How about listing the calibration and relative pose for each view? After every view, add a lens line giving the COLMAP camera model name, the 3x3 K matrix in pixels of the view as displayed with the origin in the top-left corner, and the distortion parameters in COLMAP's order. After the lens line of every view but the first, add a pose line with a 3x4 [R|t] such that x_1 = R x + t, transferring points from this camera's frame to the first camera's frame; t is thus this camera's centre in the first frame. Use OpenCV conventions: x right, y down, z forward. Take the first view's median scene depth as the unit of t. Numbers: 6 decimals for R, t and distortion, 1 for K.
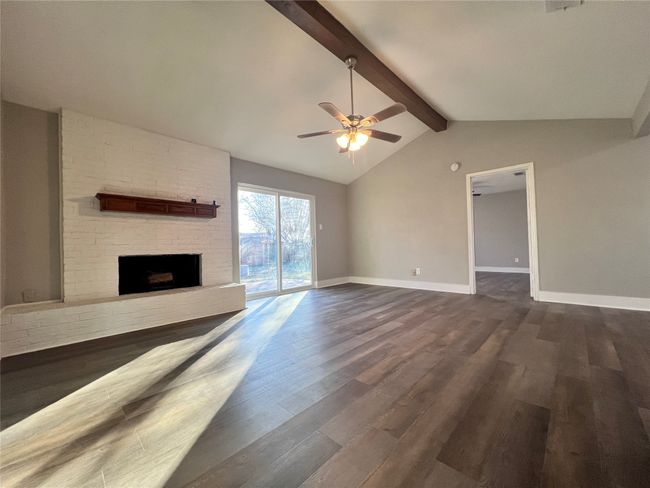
lens RADIAL K [[258.9, 0, 325.1], [0, 258.9, 243.7], [0, 0, 1]] dist [0.000271, -0.000608]
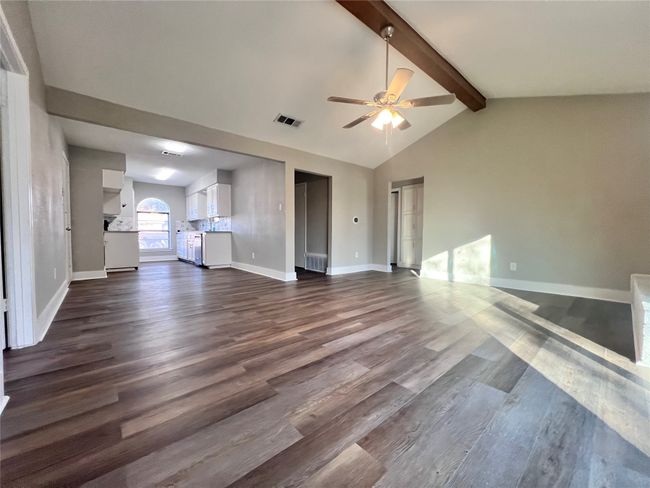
lens RADIAL K [[258.9, 0, 325.7], [0, 258.9, 243.8], [0, 0, 1]] dist [0.000271, -0.000608]
pose [[-0.995180, 0.021152, 0.095755, 0.255986], [0.023466, 0.999458, 0.023104, 0.025620], [-0.095214, 0.025240, -0.995137, 2.042560]]
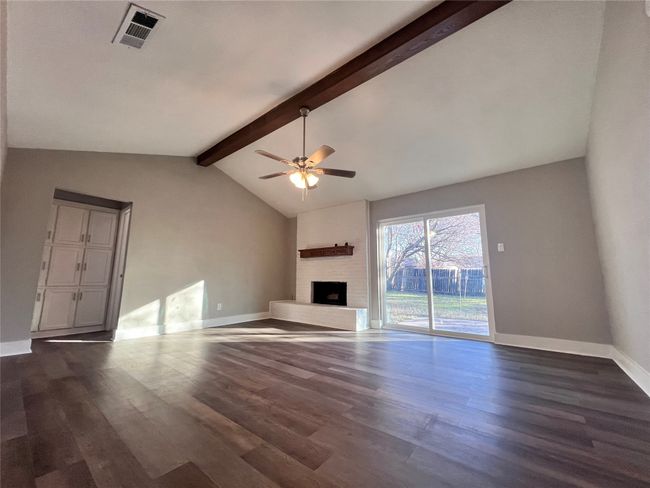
lens RADIAL K [[258.9, 0, 323.4], [0, 258.9, 244.1], [0, 0, 1]] dist [0.000271, -0.000608]
pose [[0.080537, -0.112370, -0.990397, 1.194084], [0.007812, 0.993666, -0.112106, -0.010331], [0.996721, 0.001292, 0.080905, 1.037341]]
